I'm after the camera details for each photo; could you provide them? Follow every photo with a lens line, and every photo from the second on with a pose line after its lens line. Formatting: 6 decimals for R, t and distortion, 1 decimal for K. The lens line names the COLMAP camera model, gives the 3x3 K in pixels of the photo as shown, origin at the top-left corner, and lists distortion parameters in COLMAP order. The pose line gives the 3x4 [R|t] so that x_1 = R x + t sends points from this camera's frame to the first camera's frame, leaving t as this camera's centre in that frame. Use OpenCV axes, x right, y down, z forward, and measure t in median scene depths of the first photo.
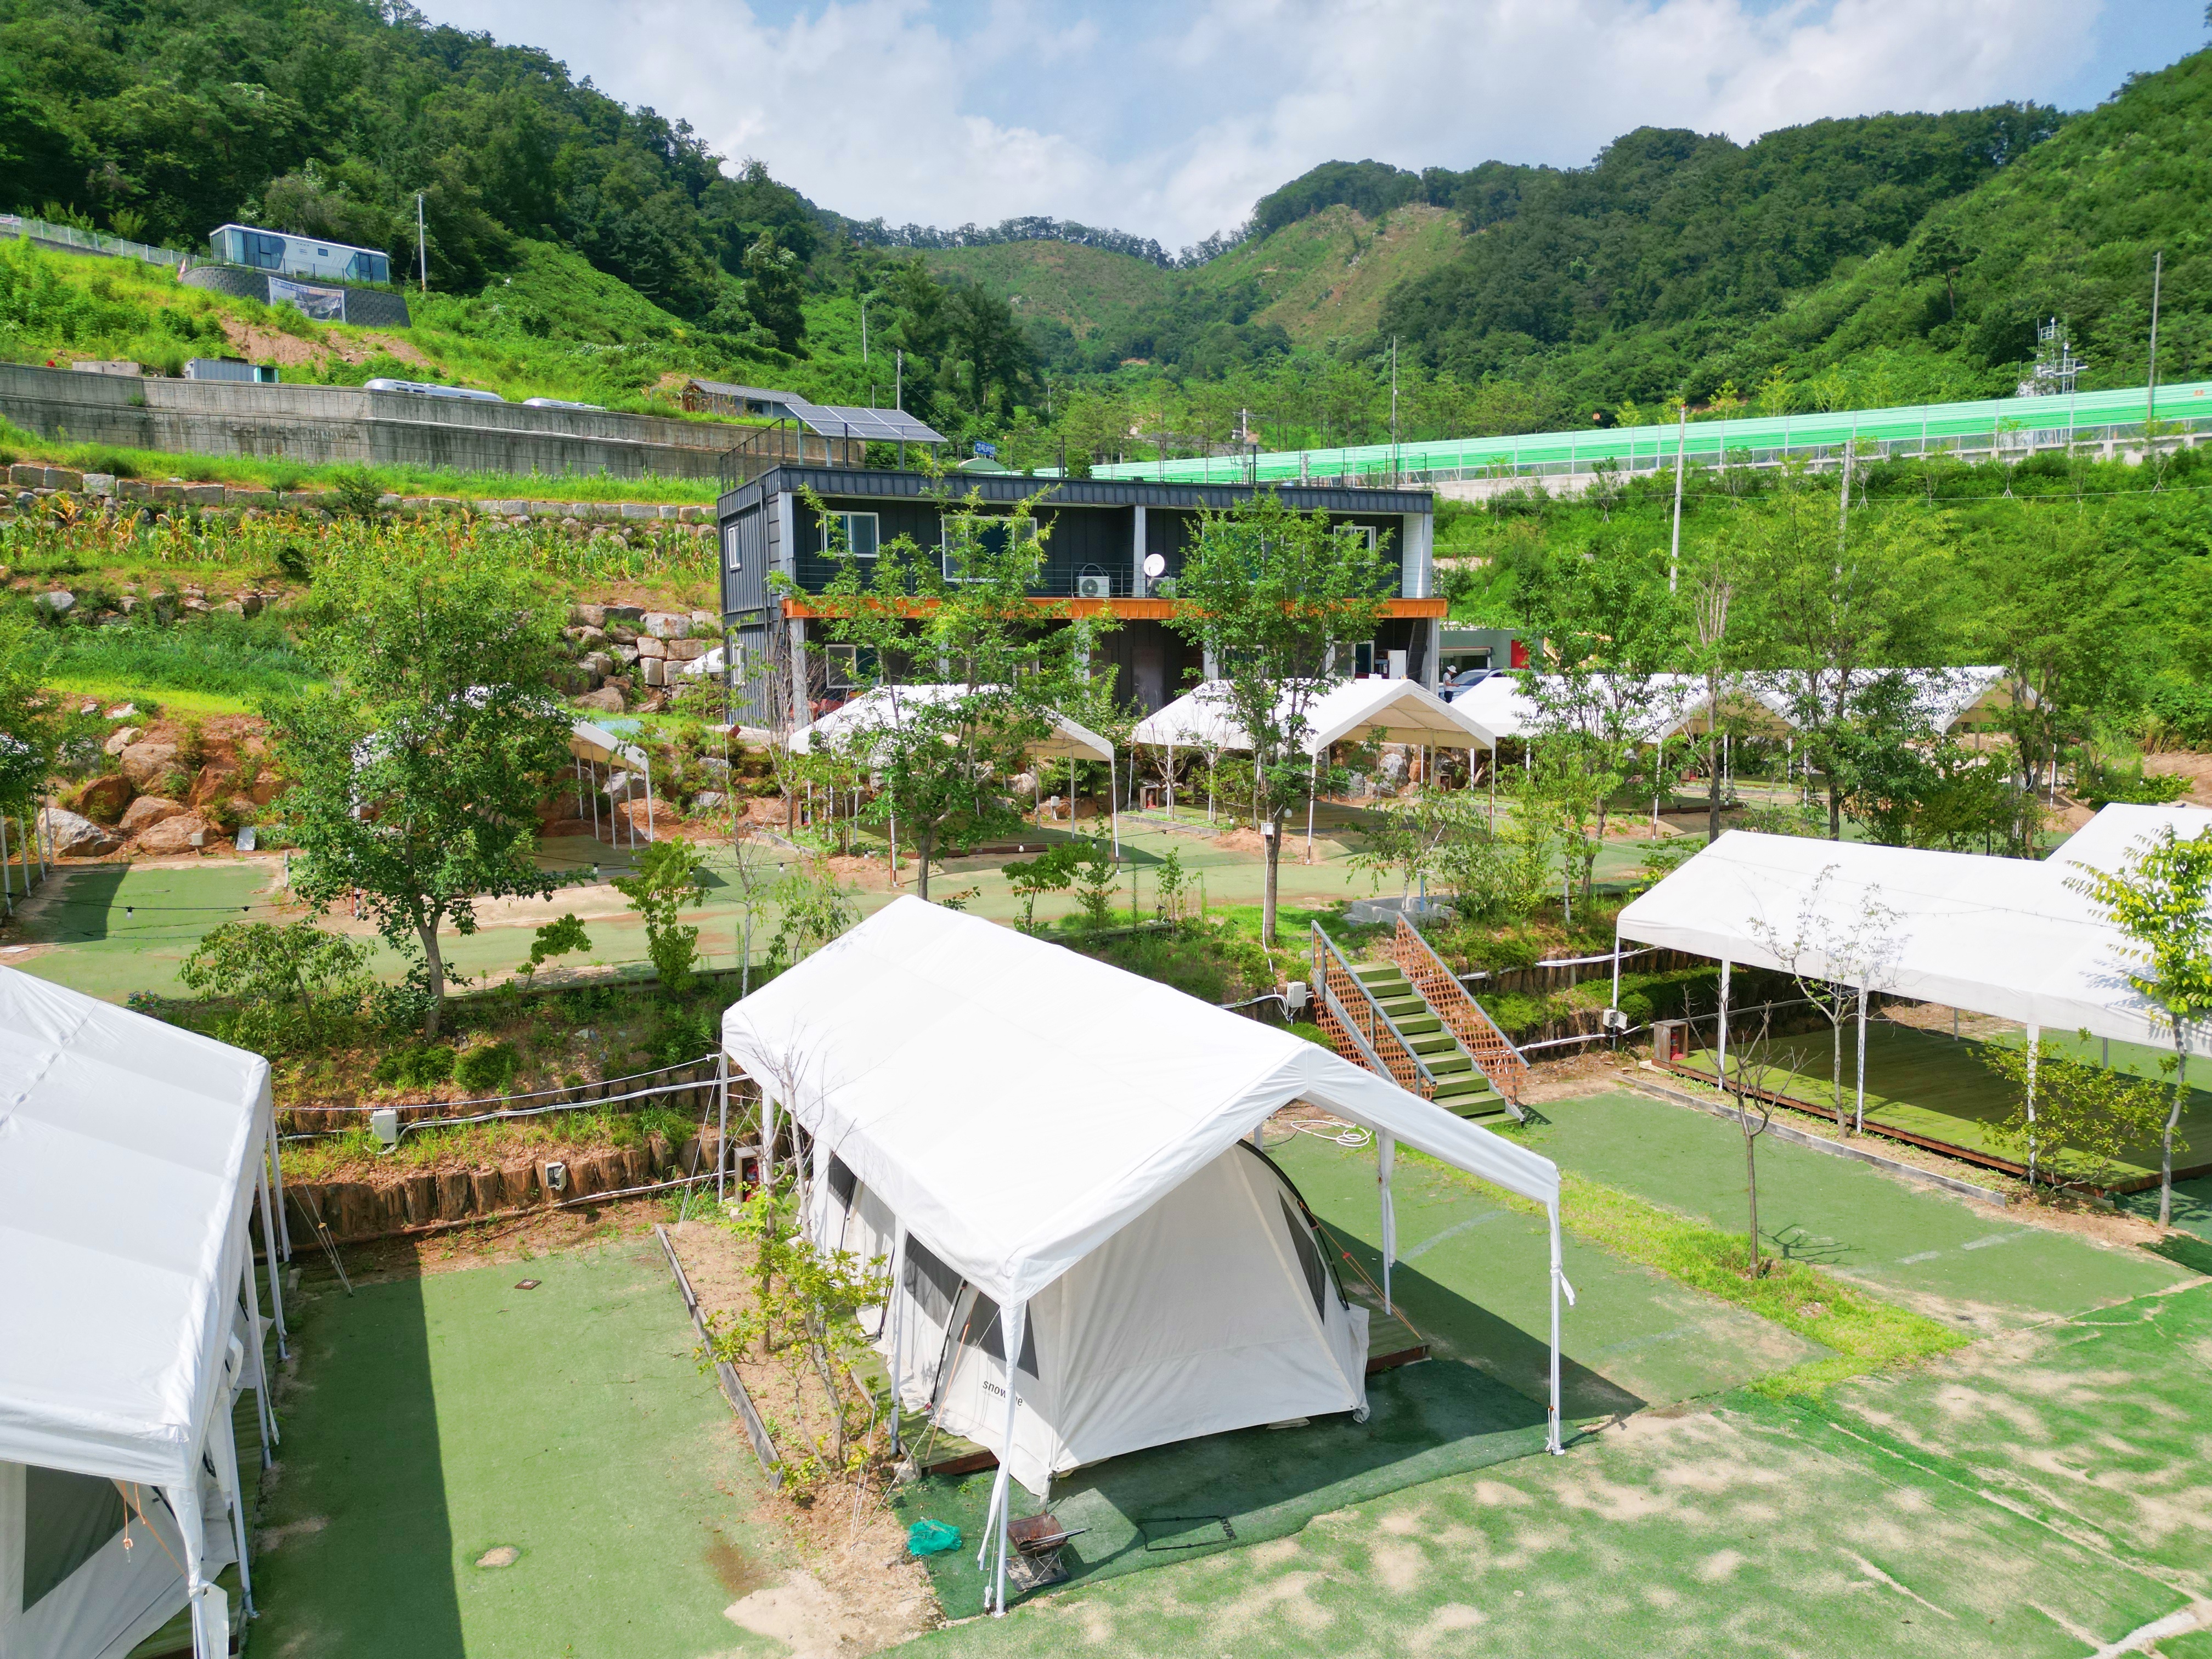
lens RADIAL K [[1551.4, 0, 1108.9], [0, 1551.4, 820.7], [0, 0, 1]] dist [0.075491, -0.074258]
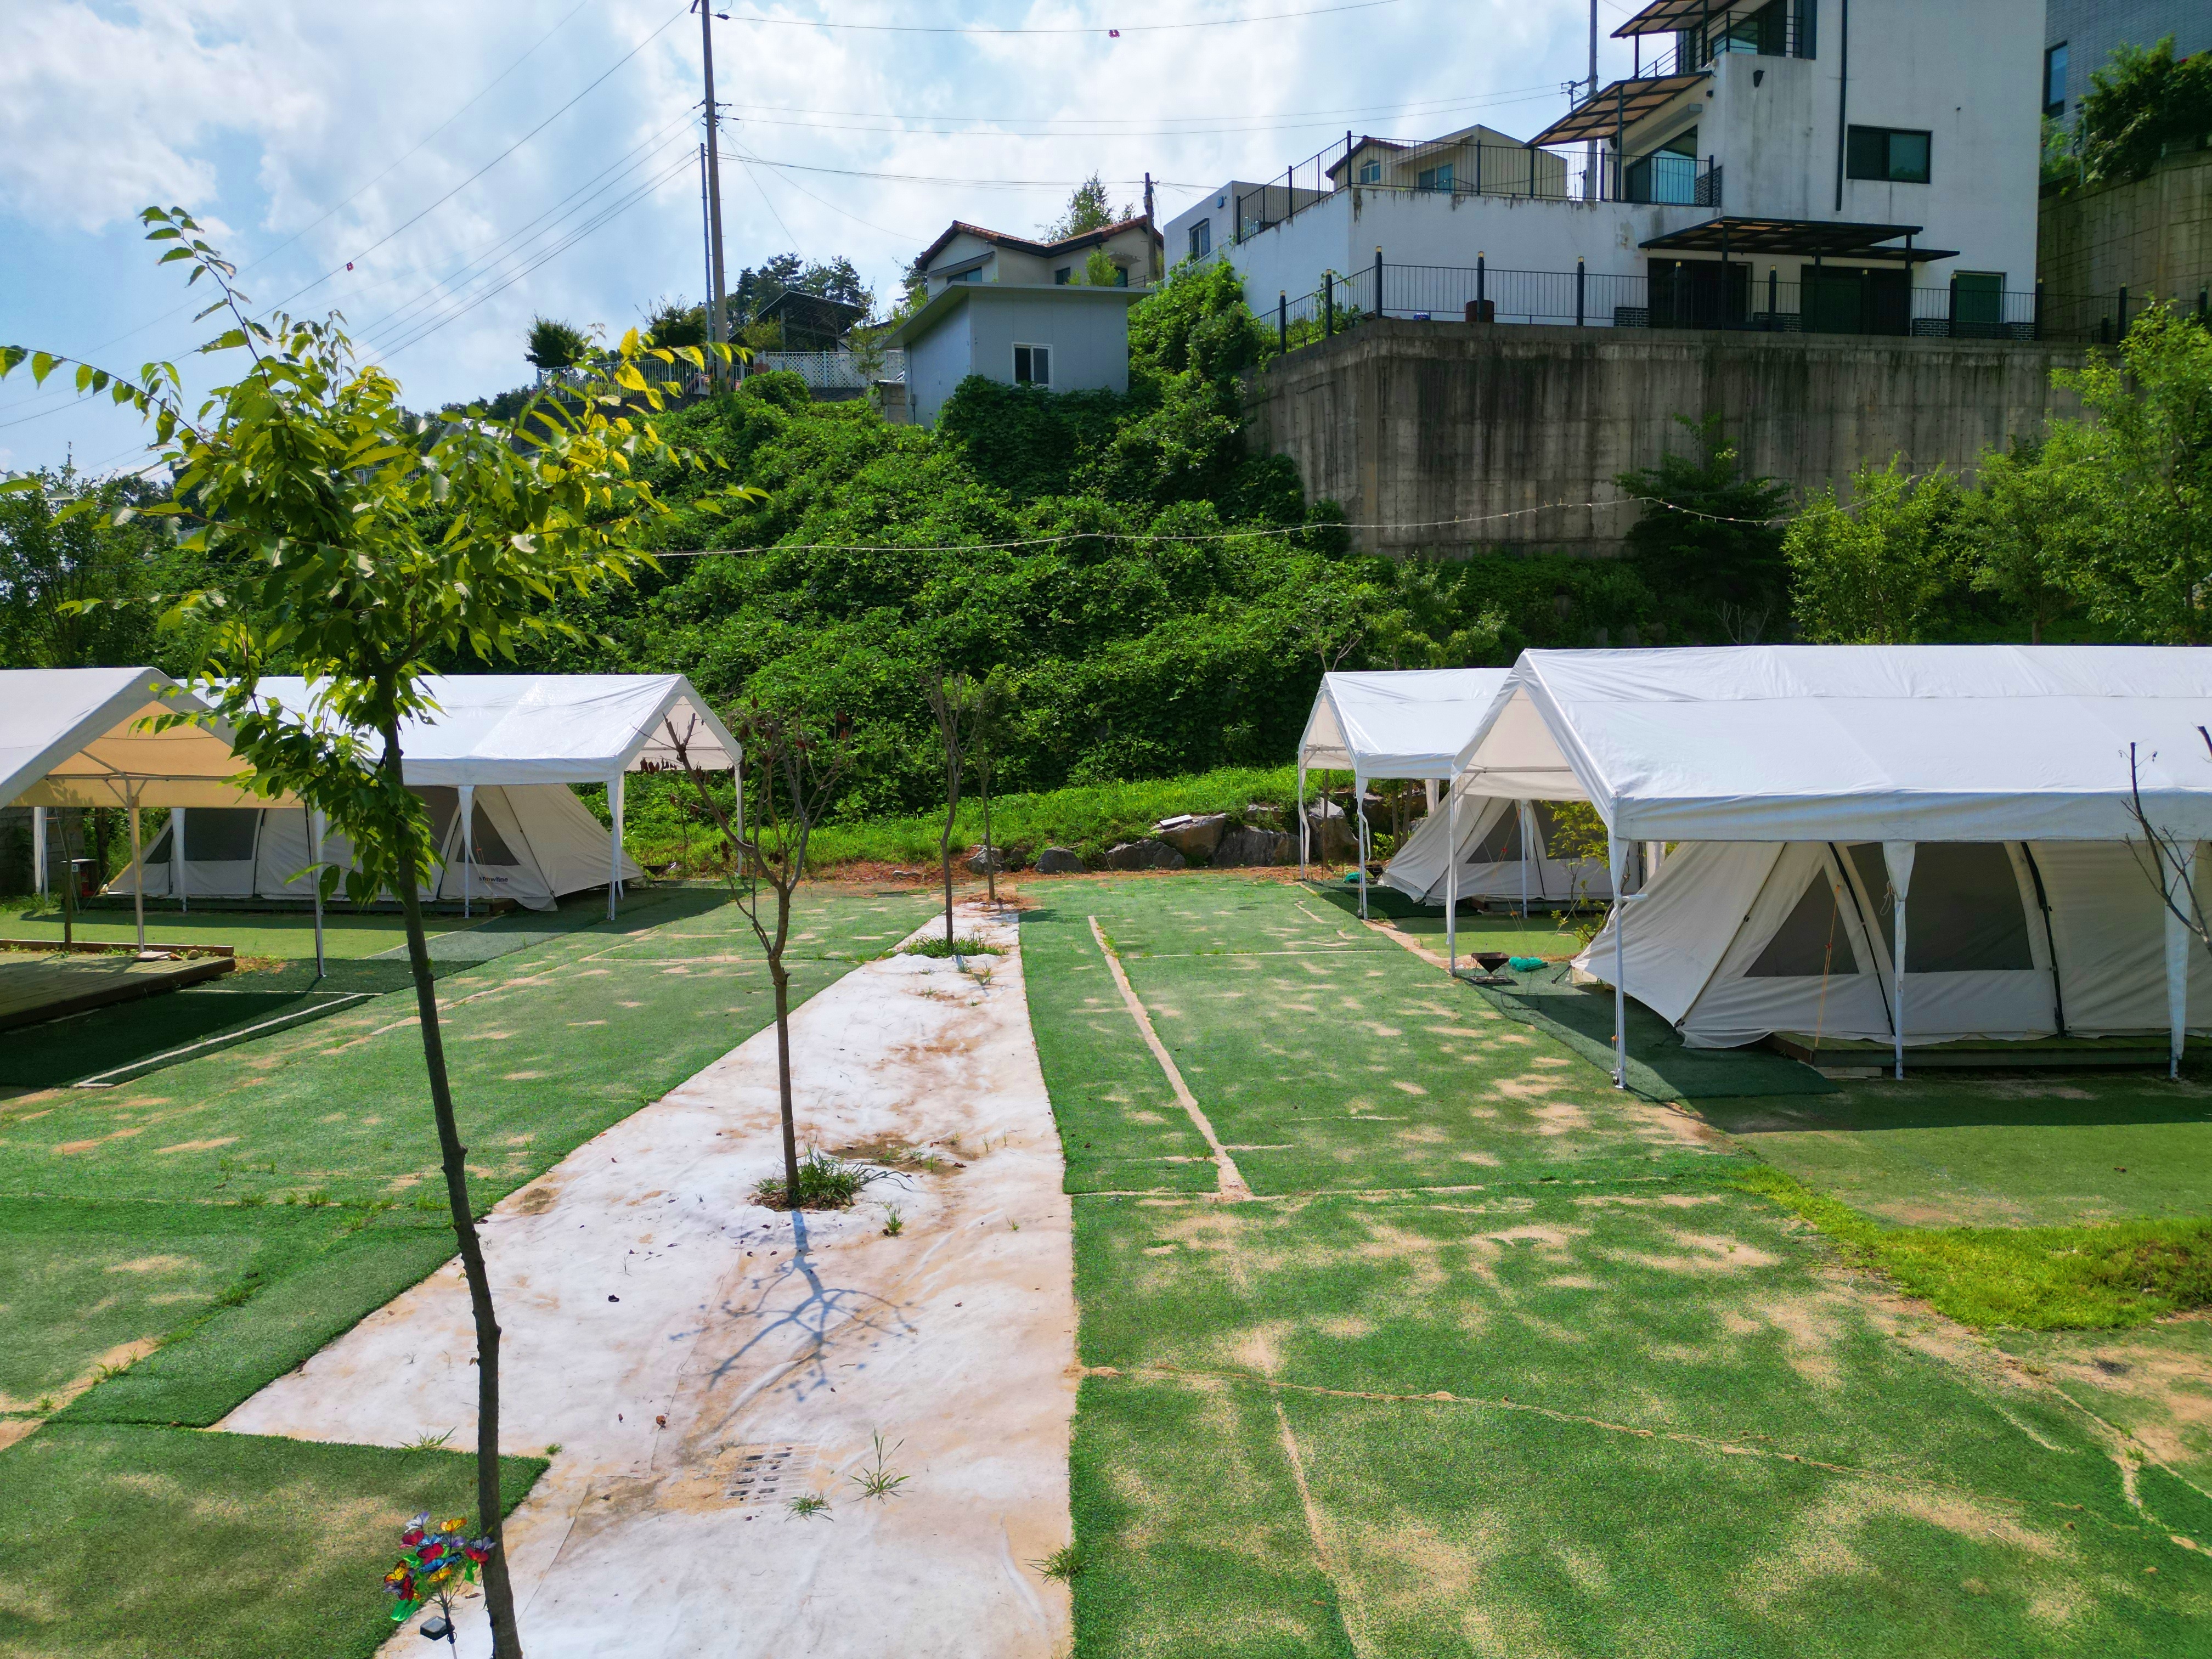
lens RADIAL K [[1551.4, 0, 1108.9], [0, 1551.4, 820.7], [0, 0, 1]] dist [0.075491, -0.074258]
pose [[-0.384218, 0.088925, -0.918950, 0.833584], [-0.074219, 0.989154, 0.126749, 0.079696], [0.920254, 0.116903, -0.373451, 0.660948]]
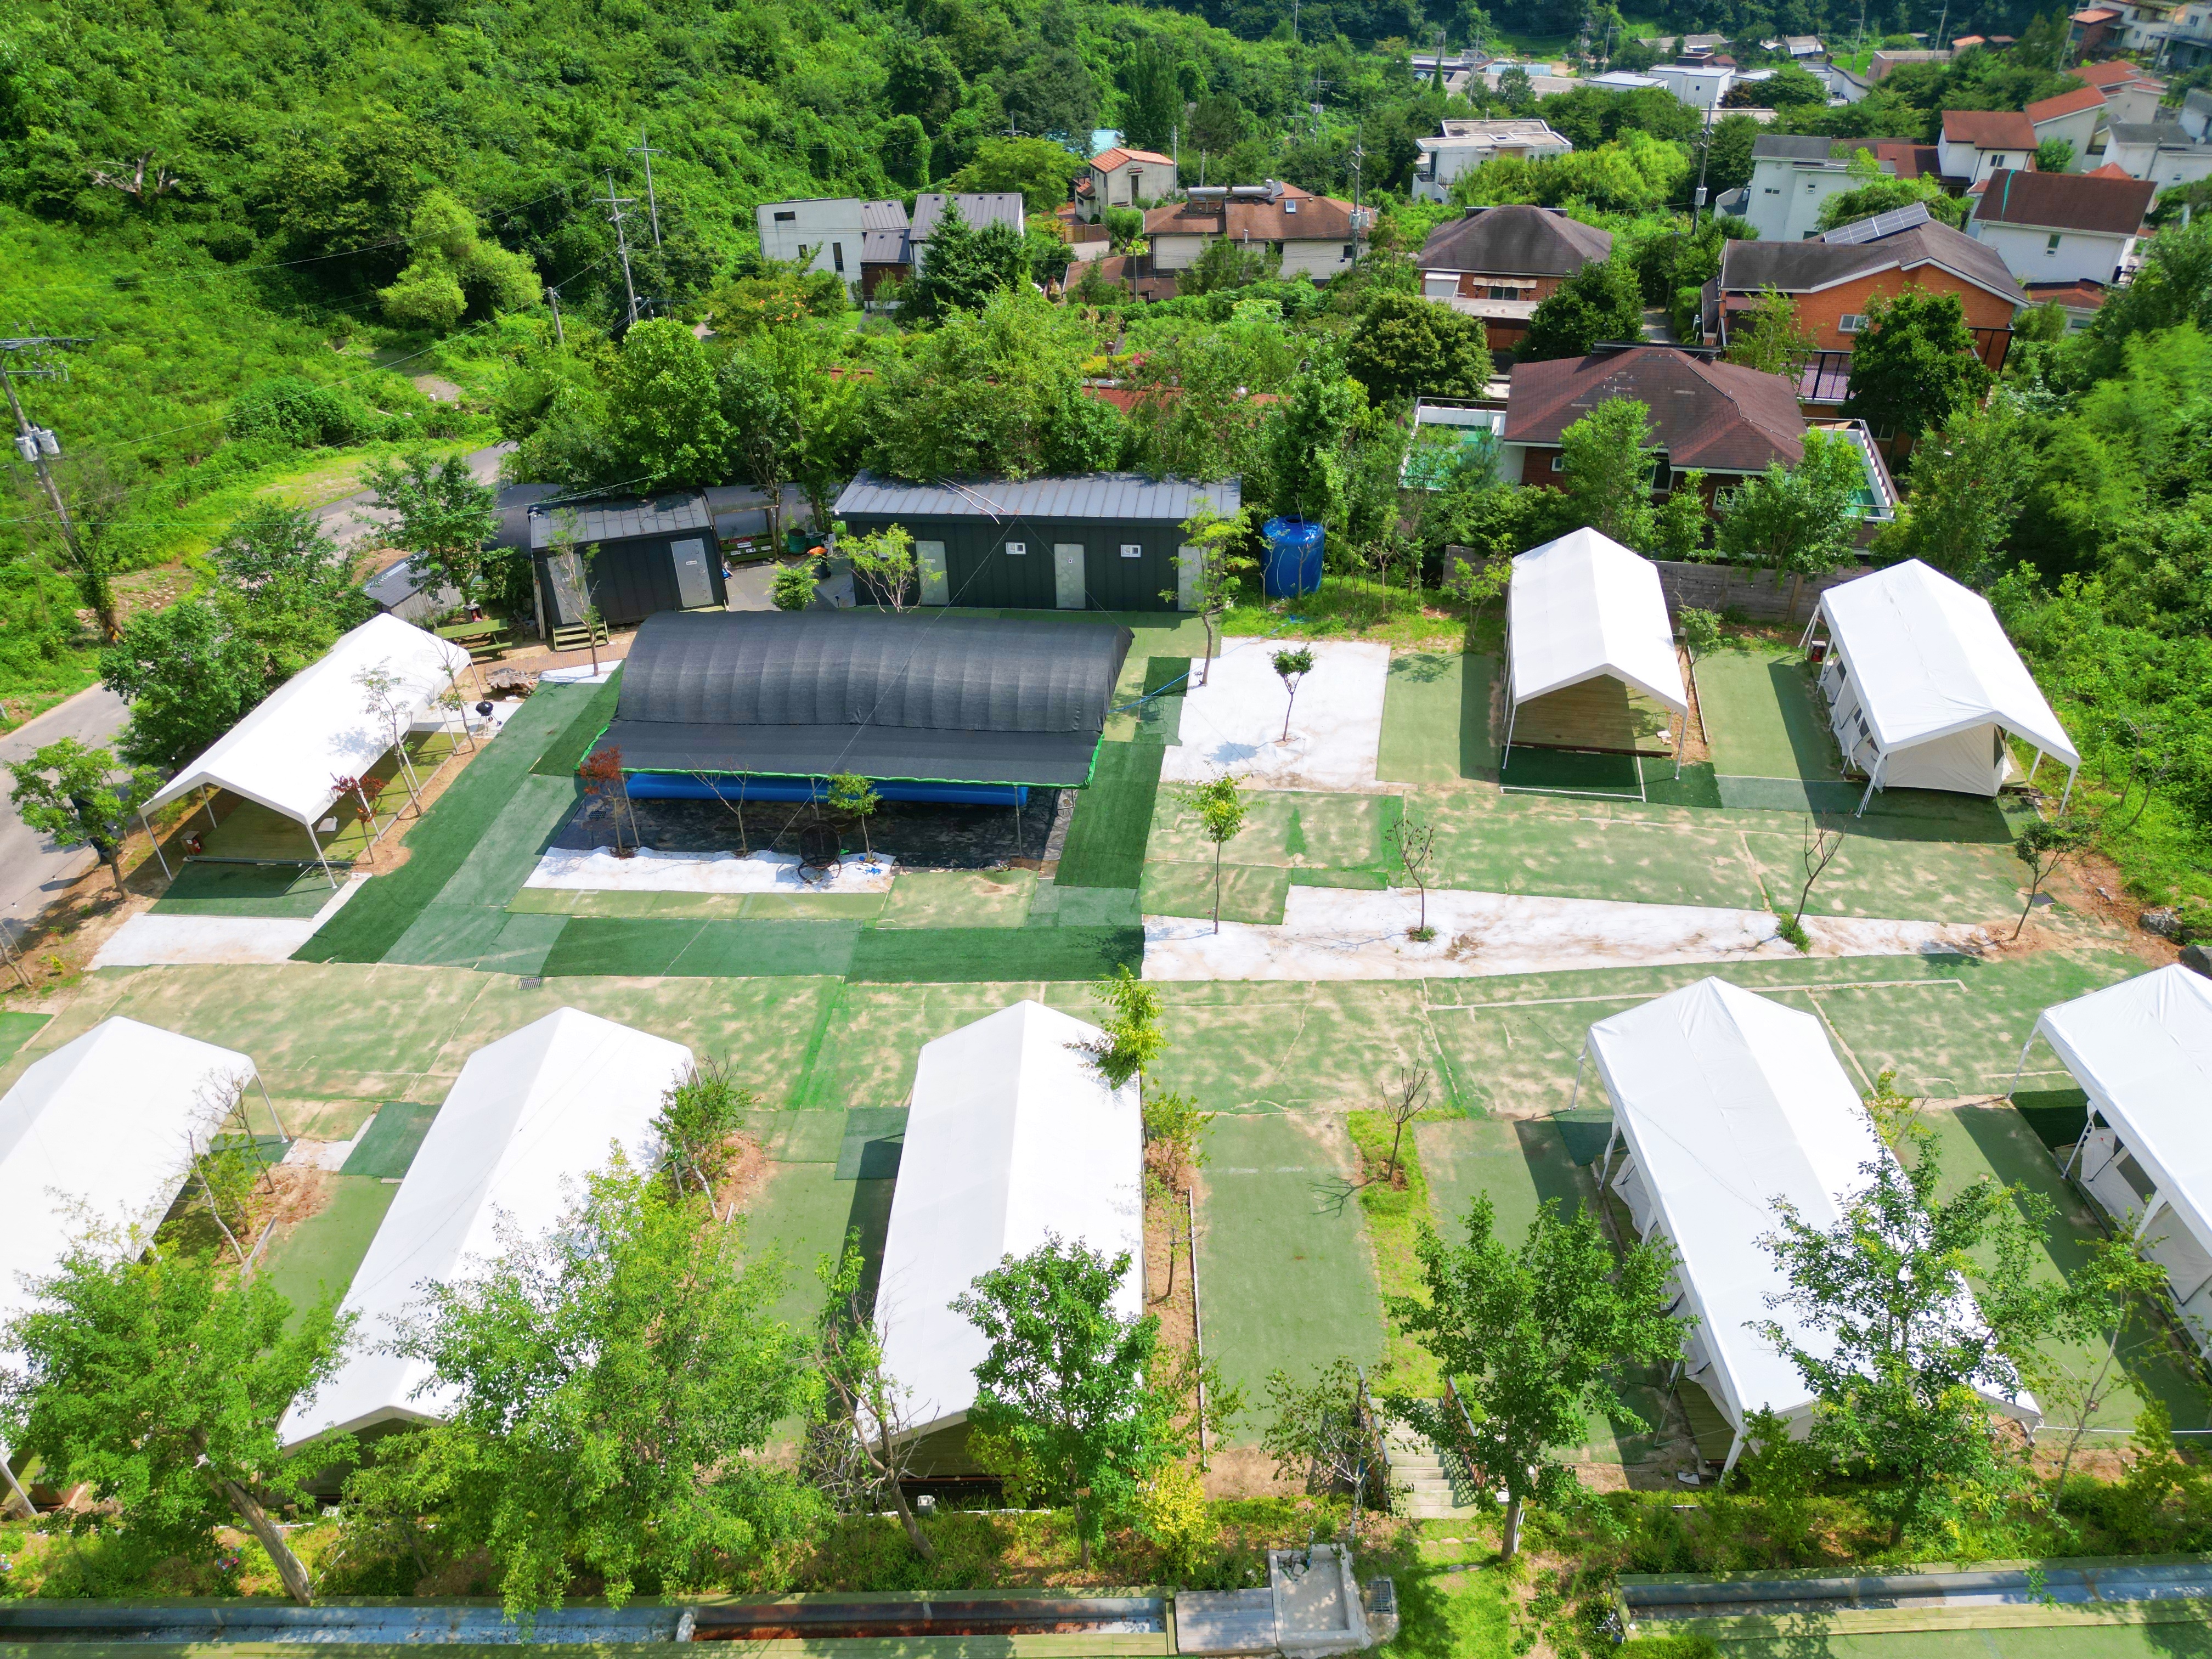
lens RADIAL K [[1551.4, 0, 1108.9], [0, 1551.4, 820.7], [0, 0, 1]] dist [0.075491, -0.074258]
pose [[-0.907051, -0.205127, 0.367669, 0.072878], [0.076816, 0.777993, 0.623559, -1.087814], [-0.413953, 0.593843, -0.689923, 1.817844]]
